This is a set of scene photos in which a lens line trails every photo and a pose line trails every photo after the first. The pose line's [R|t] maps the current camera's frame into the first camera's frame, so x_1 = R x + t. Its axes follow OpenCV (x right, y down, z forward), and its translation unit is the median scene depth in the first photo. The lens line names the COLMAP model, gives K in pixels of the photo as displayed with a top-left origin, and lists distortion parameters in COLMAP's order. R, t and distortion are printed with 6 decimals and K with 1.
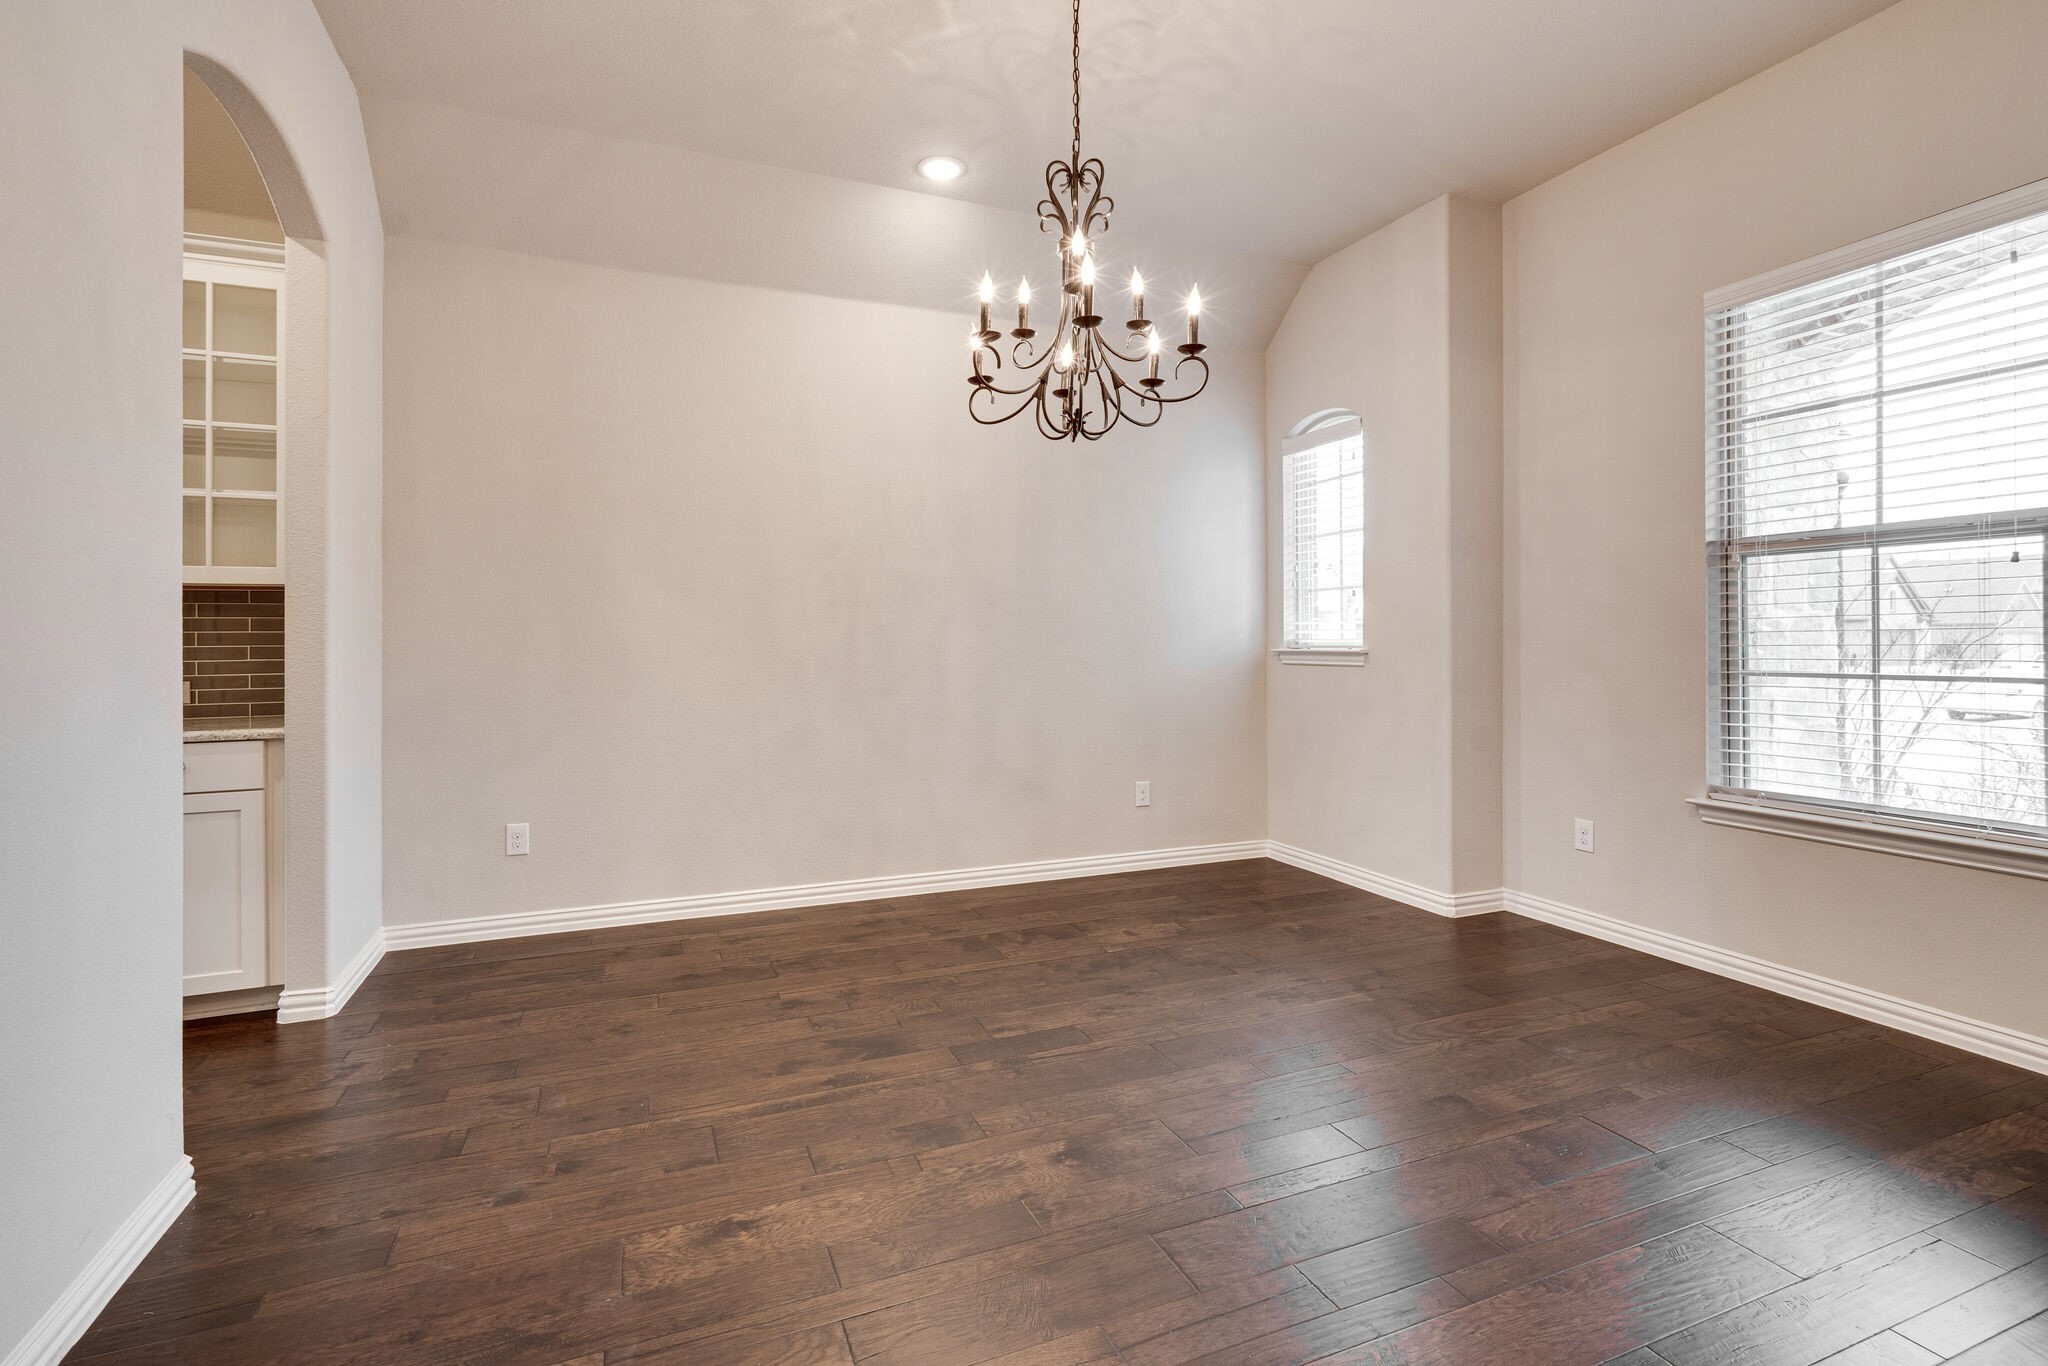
lens RADIAL K [[937.1, 0, 1016.2], [0, 937.1, 654.2], [0, 0, 1]] dist [-0.000796, 0.000550]
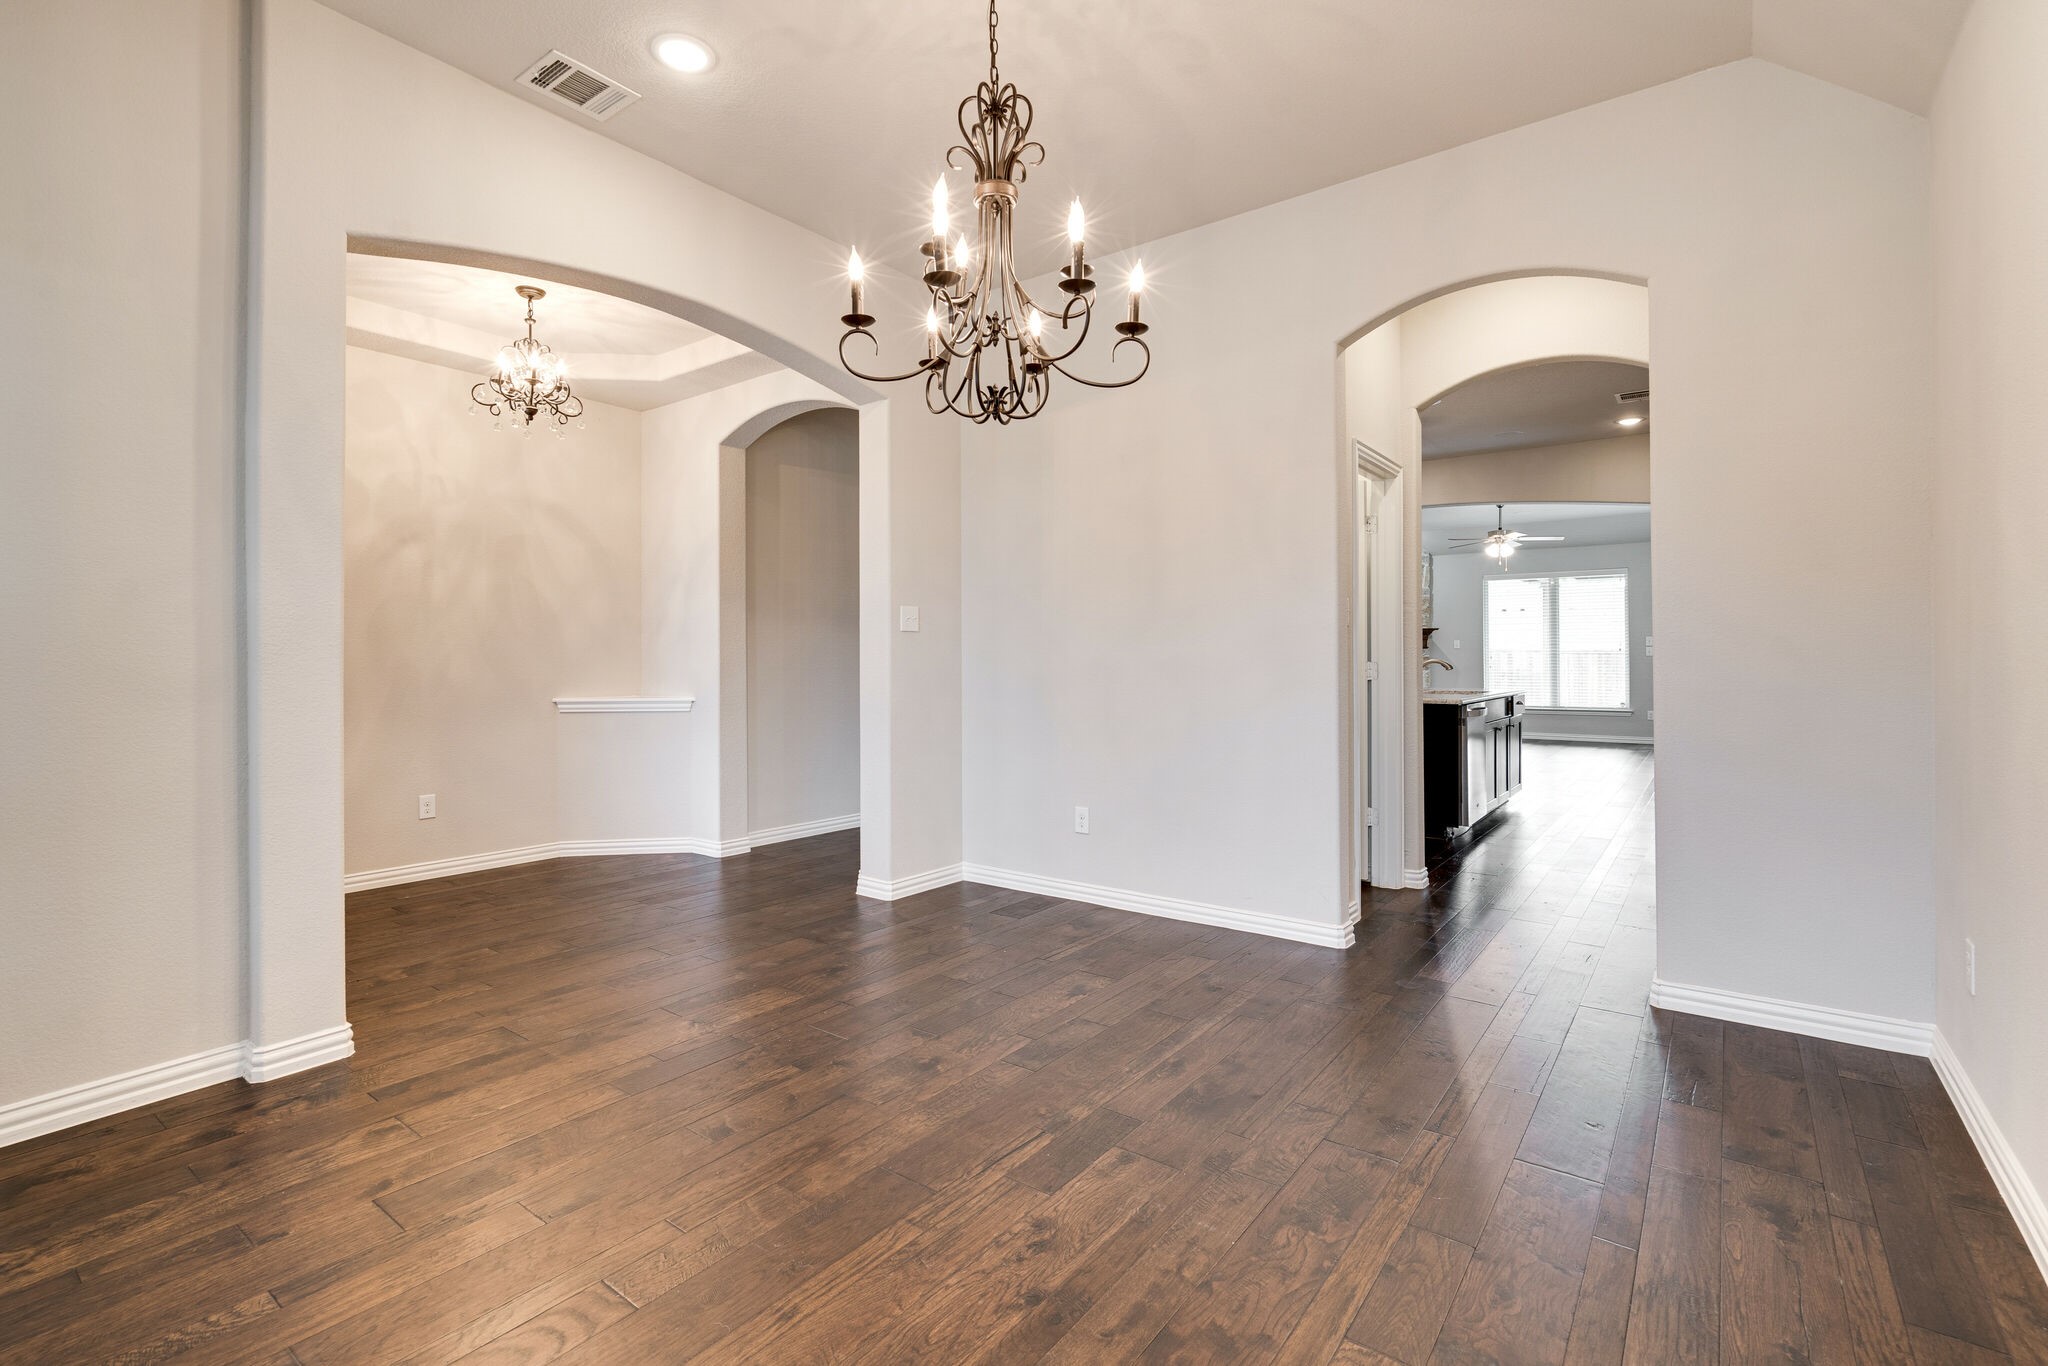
lens RADIAL K [[937.4, 0, 995.8], [0, 937.4, 664.6], [0, 0, 1]] dist [-0.002377, -0.000473]
pose [[-0.870219, 0.008241, -0.492595, 0.379608], [-0.000714, 0.999838, 0.017989, -0.016168], [0.492664, 0.016006, -0.870073, 1.358039]]
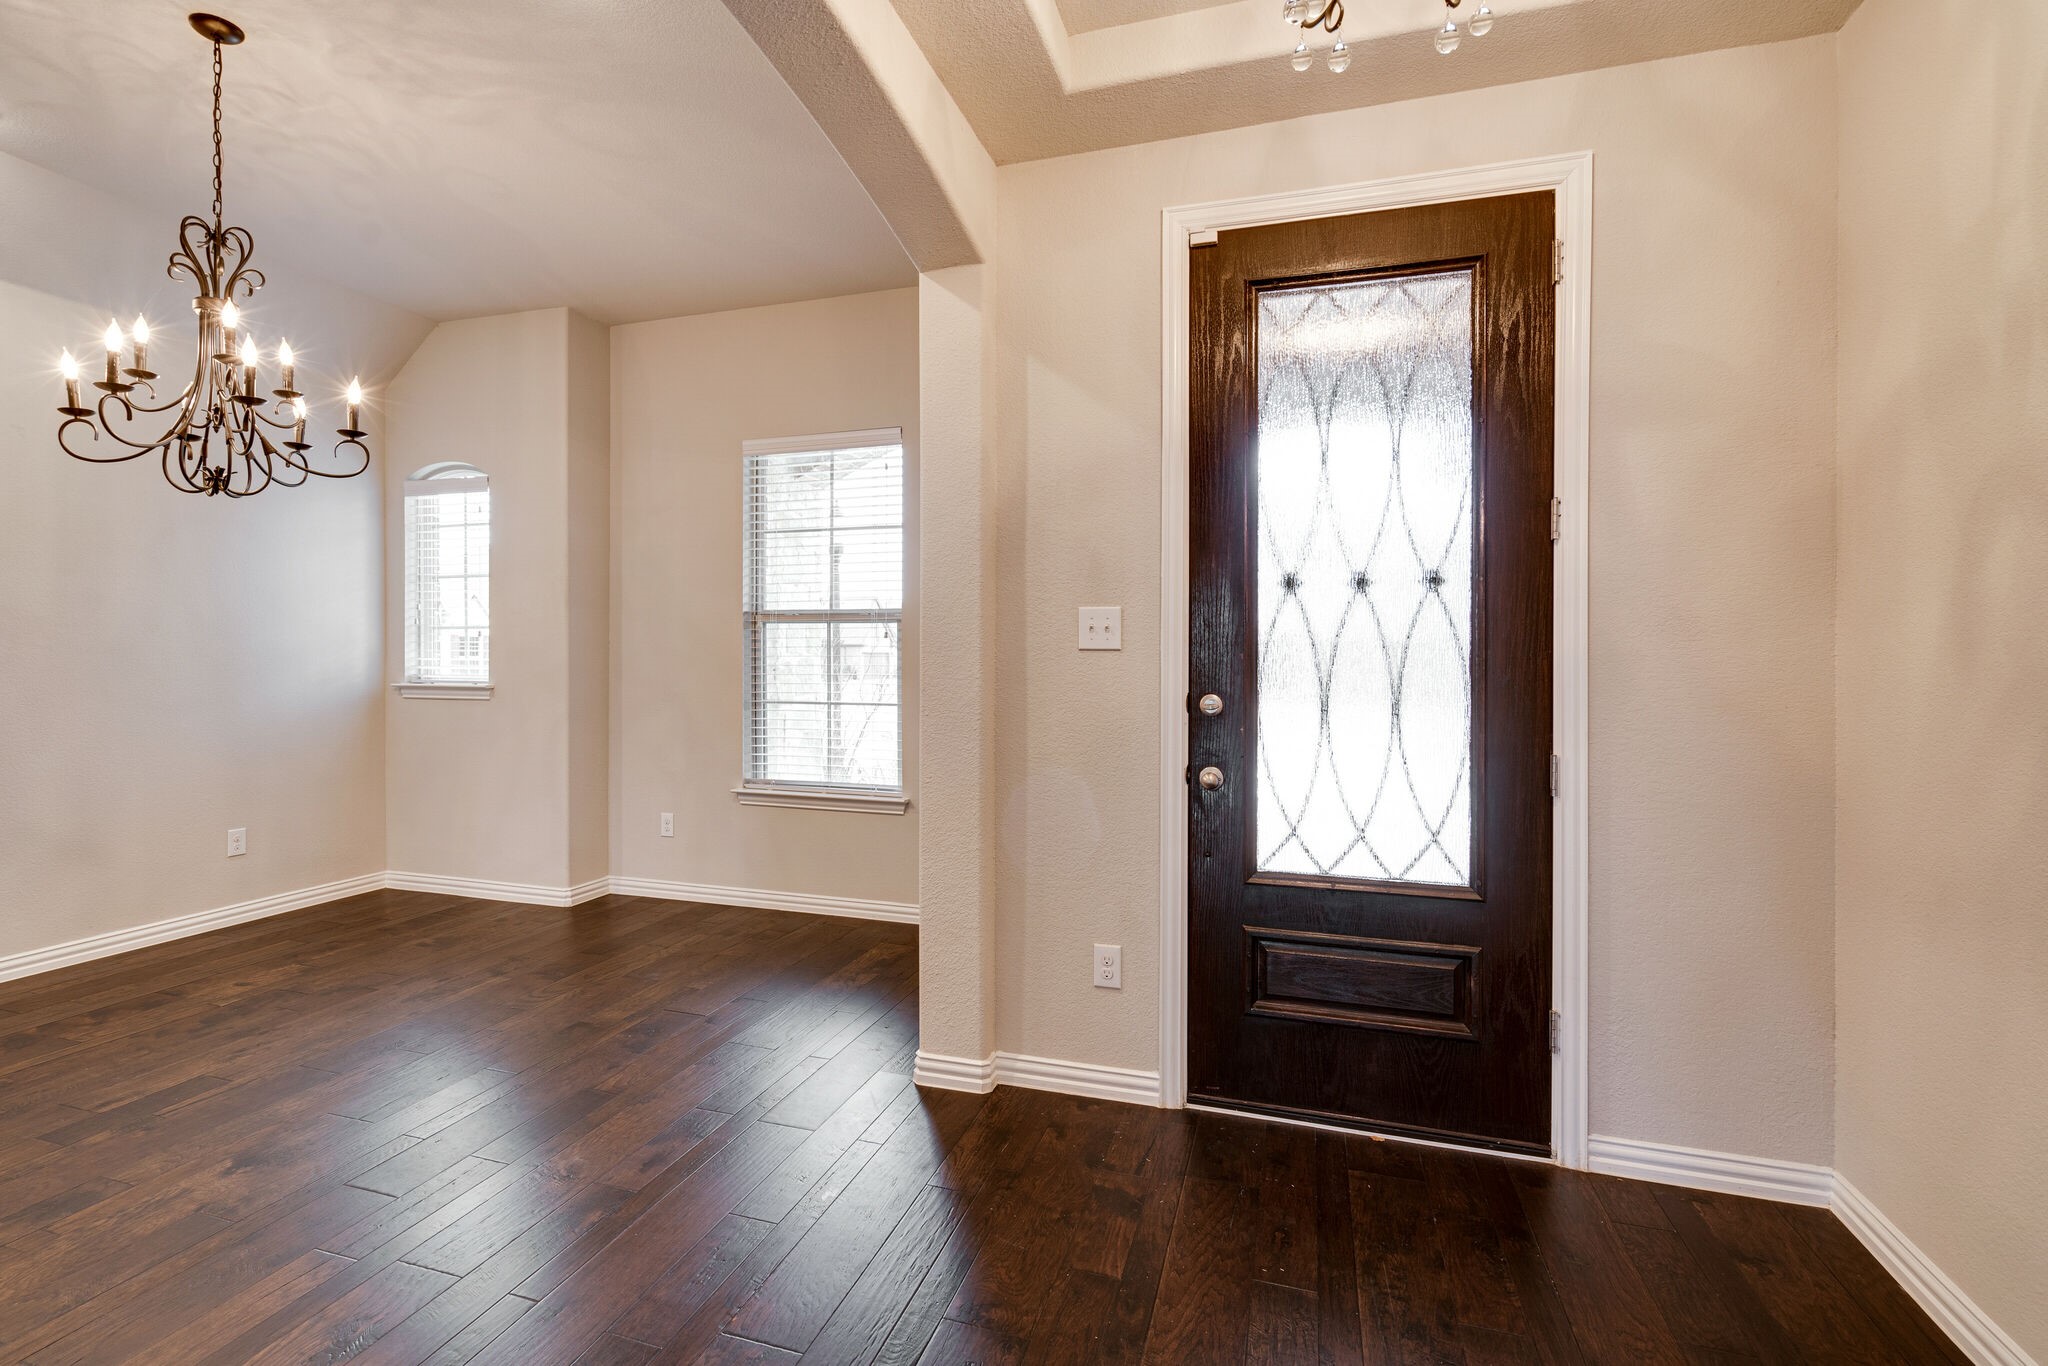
lens RADIAL K [[937.4, 0, 995.8], [0, 937.4, 664.6], [0, 0, 1]] dist [-0.002377, -0.000473]
pose [[0.638514, 0.004884, 0.769594, -0.143846], [-0.000234, 0.999981, -0.006151, -0.031250], [-0.769610, 0.003747, 0.638503, -0.249141]]
